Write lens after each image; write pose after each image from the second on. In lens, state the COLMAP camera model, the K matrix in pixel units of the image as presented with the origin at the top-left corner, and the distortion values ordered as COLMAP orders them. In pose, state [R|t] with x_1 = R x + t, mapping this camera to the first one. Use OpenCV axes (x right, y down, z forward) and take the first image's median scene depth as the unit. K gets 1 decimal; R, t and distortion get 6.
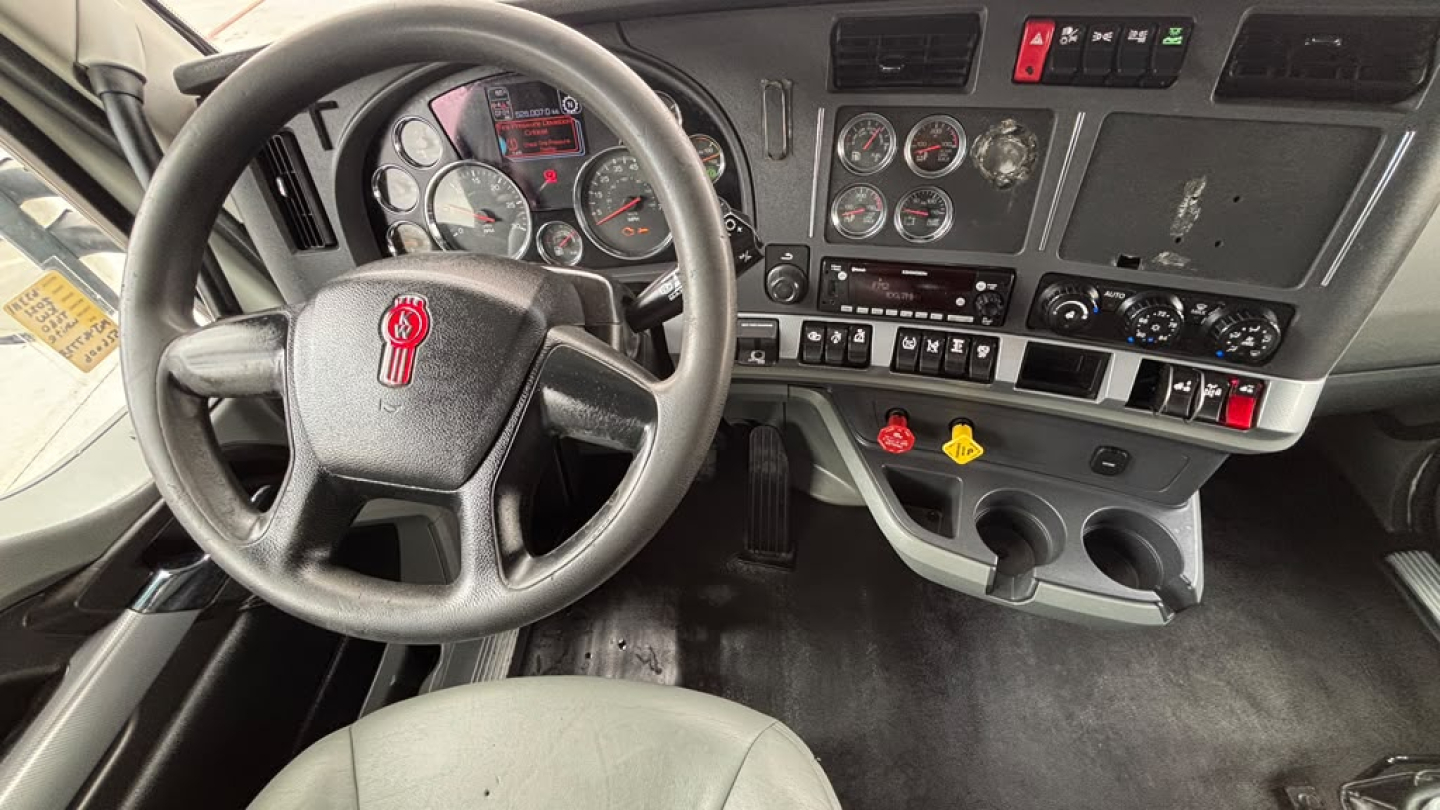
lens RADIAL K [[581.5, 0, 723.3], [0, 581.5, 402.2], [0, 0, 1]] dist [-0.005334, 0.001883]
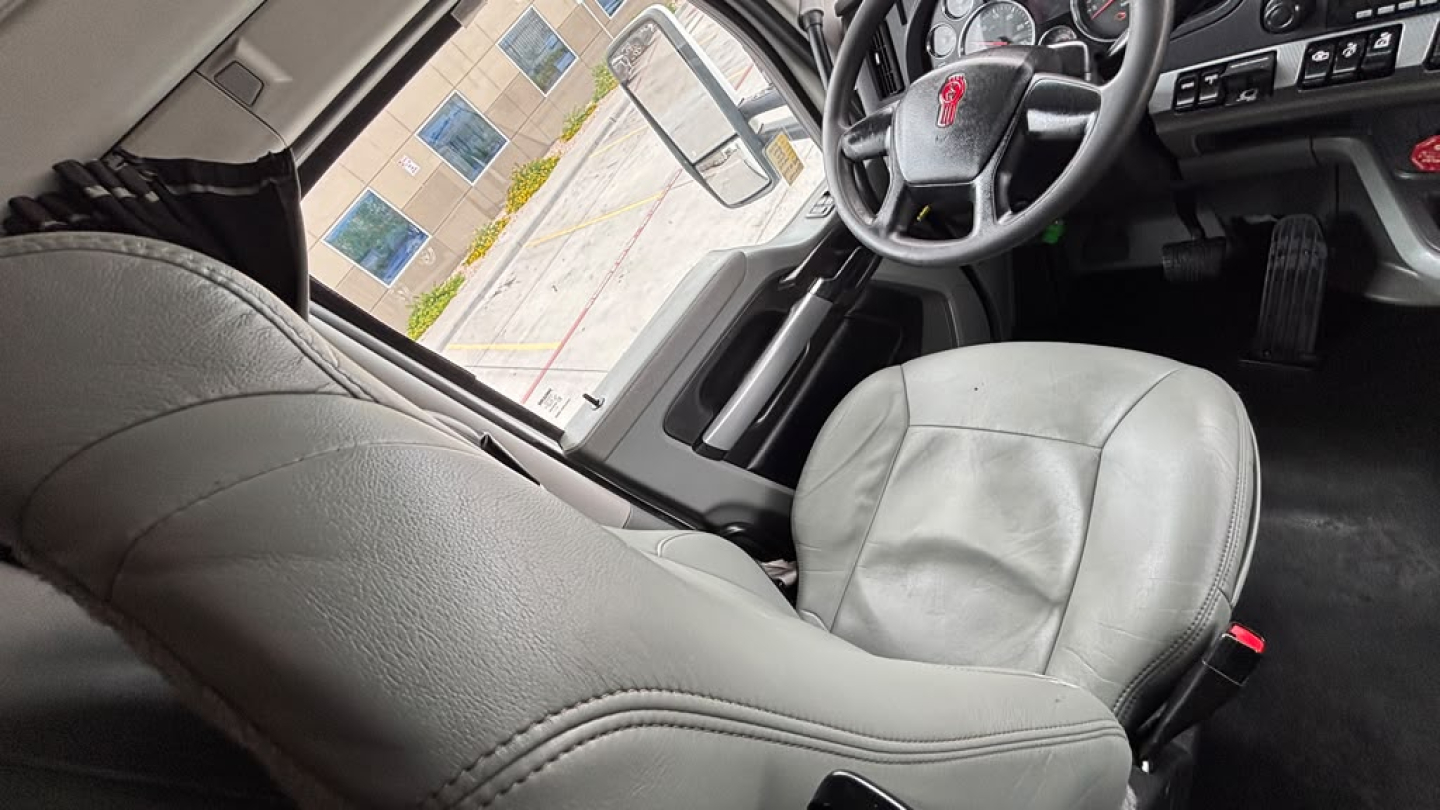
lens RADIAL K [[581.5, 0, 717.8], [0, 581.5, 398.4], [0, 0, 1]] dist [-0.005334, 0.001883]
pose [[0.680893, 0.108878, -0.724245, 0.271004], [-0.009976, 0.990175, 0.139477, 0.401874], [0.732315, -0.087744, 0.675289, -0.606772]]
